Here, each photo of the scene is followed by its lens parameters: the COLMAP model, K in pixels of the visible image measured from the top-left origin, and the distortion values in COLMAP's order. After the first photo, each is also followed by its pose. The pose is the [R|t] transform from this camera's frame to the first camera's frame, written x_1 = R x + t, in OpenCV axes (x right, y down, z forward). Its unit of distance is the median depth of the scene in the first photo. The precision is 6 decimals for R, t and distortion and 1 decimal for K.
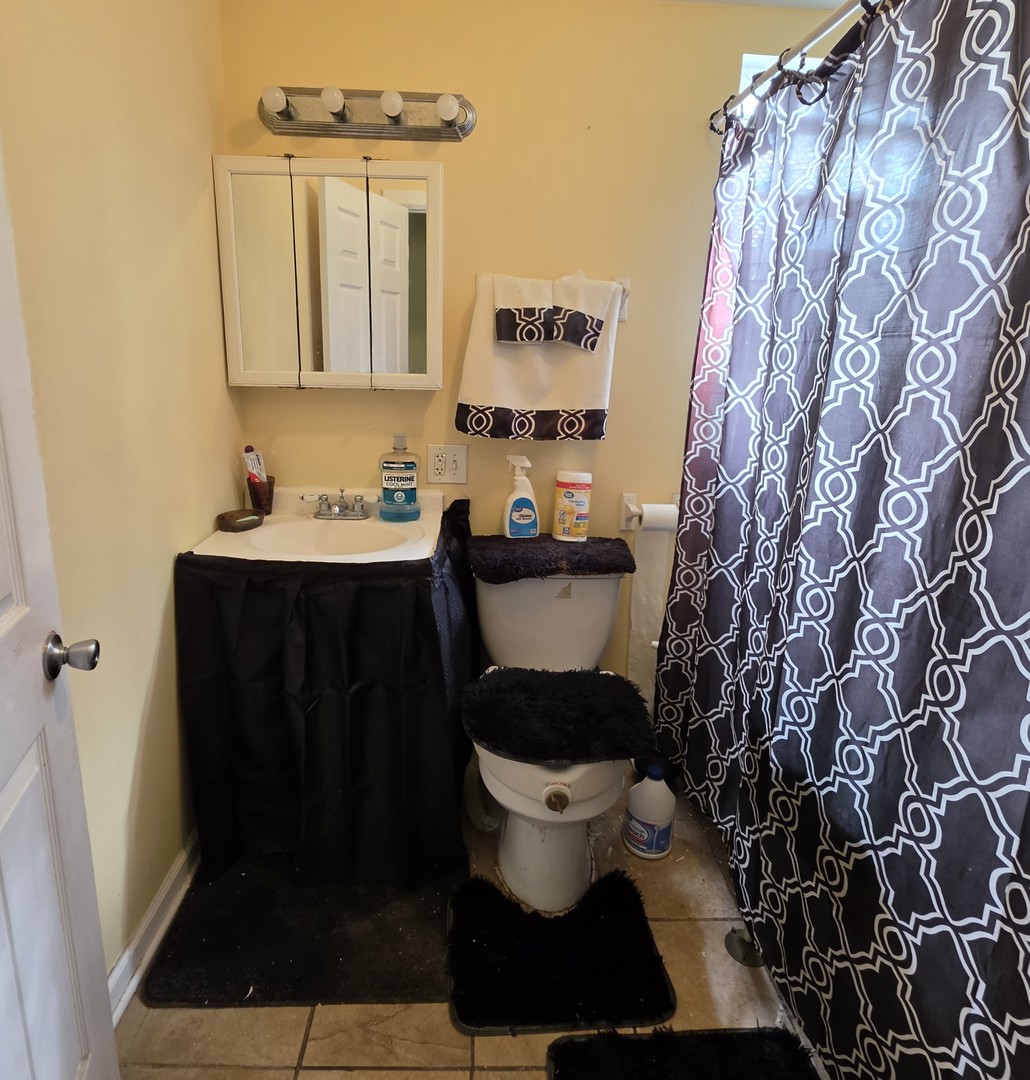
lens RADIAL K [[613.4, 0, 514.8], [0, 613.4, 475.6], [0, 0, 1]] dist [-0.000630, 0.000212]
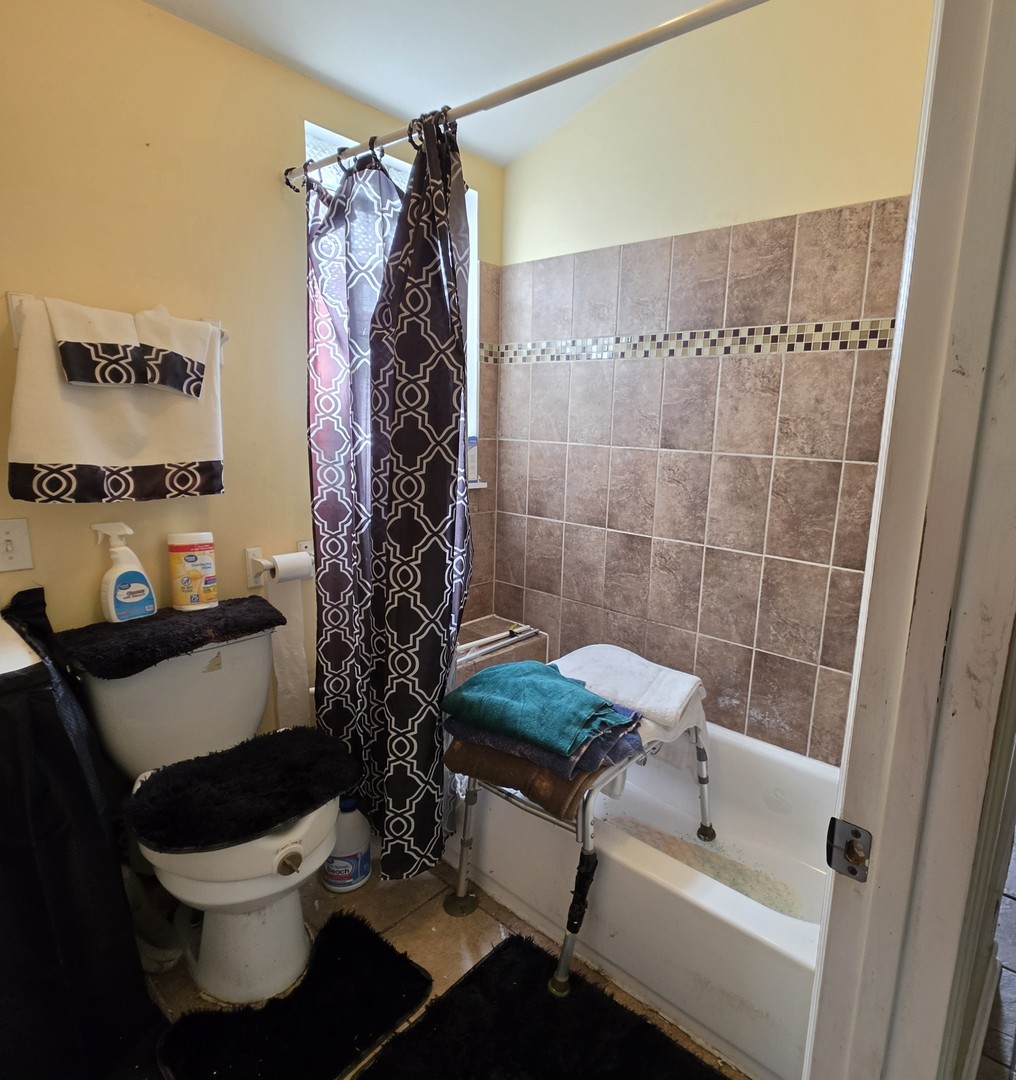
lens RADIAL K [[633.8, 0, 508.0], [0, 633.8, 540.0], [0, 0, 1]] dist [0.001126, -0.000688]
pose [[0.689257, -0.133354, 0.712139, -0.254417], [0.138726, 0.989020, 0.050934, 0.022462], [-0.711112, 0.063685, 0.700189, 0.027307]]
